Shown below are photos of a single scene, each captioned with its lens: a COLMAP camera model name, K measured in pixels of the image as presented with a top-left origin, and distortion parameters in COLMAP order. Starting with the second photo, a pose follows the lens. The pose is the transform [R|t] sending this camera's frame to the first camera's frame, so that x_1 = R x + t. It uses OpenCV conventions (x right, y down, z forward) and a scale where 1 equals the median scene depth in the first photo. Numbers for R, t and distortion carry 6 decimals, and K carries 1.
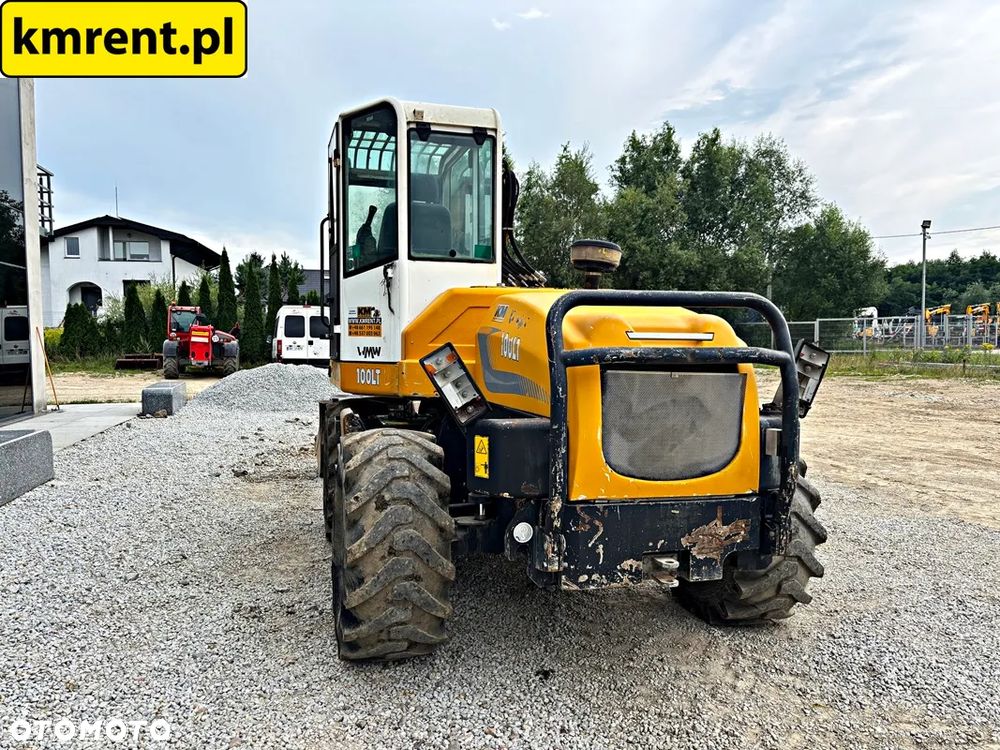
lens RADIAL K [[765.2, 0, 503.1], [0, 765.2, 373.2], [0, 0, 1]] dist [0.046188, -0.052761]
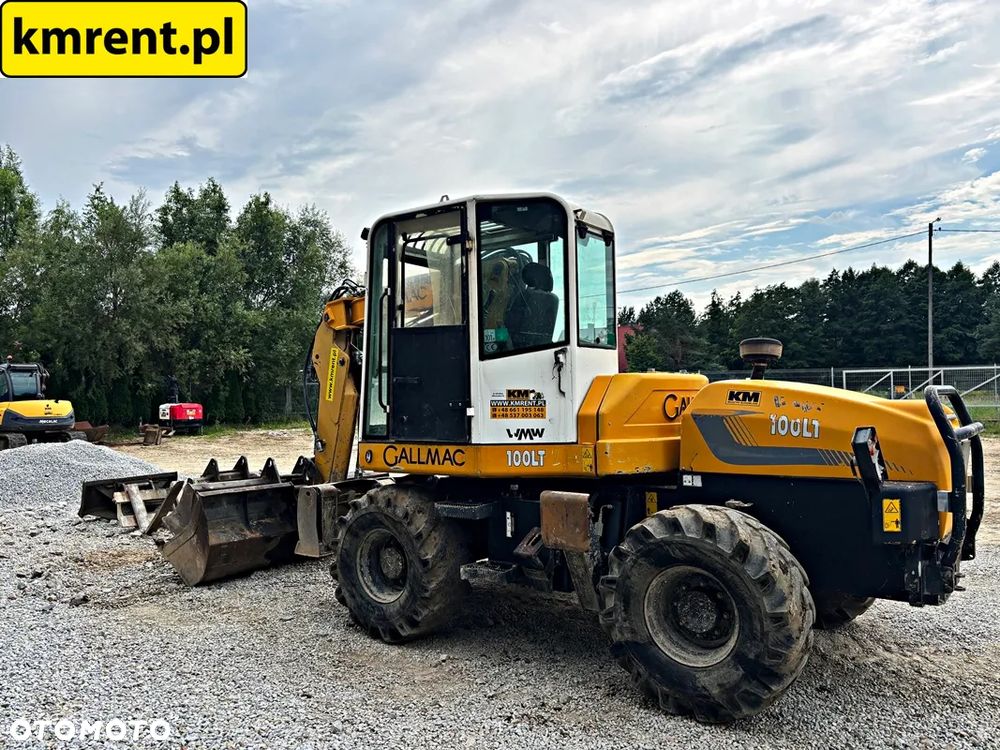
lens RADIAL K [[761.4, 0, 497.6], [0, 761.4, 367.9], [0, 0, 1]] dist [0.048478, -0.061501]
pose [[0.788324, 0.004442, 0.615245, -1.004524], [0.045217, 0.996852, -0.065134, -0.062182], [-0.613597, 0.079166, 0.785641, 0.275244]]
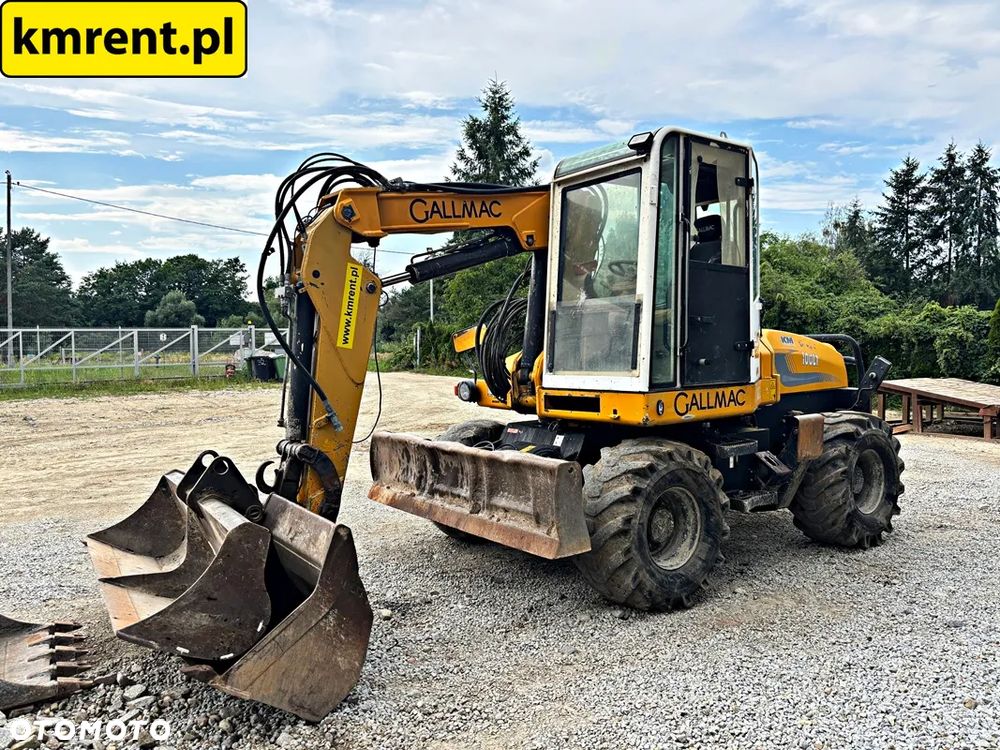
lens RADIAL K [[758.7, 0, 496.7], [0, 758.7, 375.0], [0, 0, 1]] dist [0.034049, -0.036409]
pose [[-0.361375, -0.038462, 0.931627, -1.333614], [0.053288, 0.996664, 0.061817, -0.139272], [-0.930897, 0.071984, -0.358120, 2.158743]]
